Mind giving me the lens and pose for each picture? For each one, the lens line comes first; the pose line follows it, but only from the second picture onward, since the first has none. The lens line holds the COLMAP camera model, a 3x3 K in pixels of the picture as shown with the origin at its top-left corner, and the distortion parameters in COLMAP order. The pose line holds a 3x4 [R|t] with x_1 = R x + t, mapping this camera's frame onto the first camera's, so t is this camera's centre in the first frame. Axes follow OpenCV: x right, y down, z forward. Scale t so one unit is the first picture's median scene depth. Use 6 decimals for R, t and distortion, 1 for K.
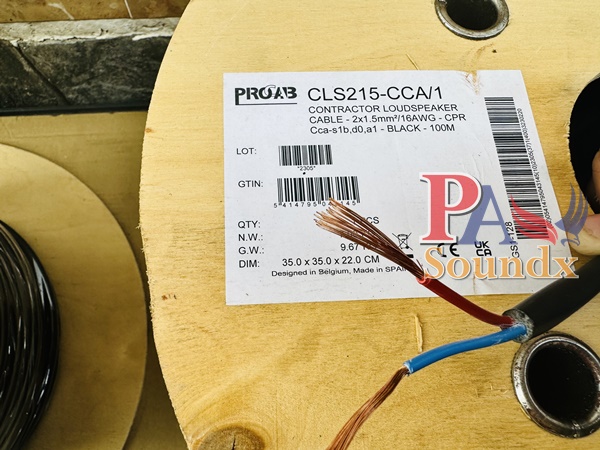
lens RADIAL K [[427.2, 0, 300.0], [0, 427.2, 225.0], [0, 0, 1]] dist [-0.004695, -0.004743]
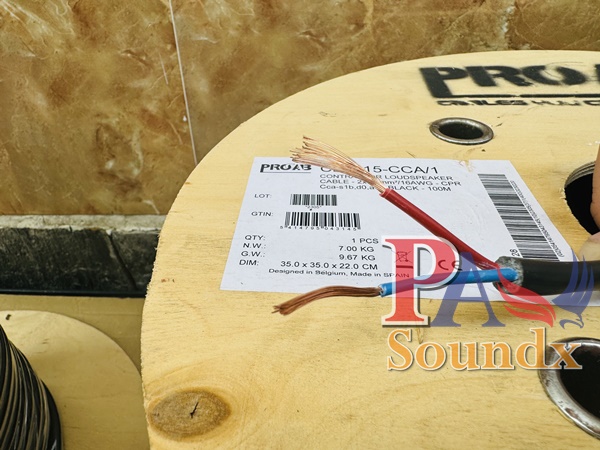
lens RADIAL K [[427.2, 0, 300.0], [0, 427.2, 225.0], [0, 0, 1]] dist [-0.004695, -0.004743]
pose [[0.990132, -0.004159, -0.140077, 0.130990], [-0.074255, 0.832135, -0.549579, 0.501941], [0.118849, 0.554557, 0.823615, 0.089633]]
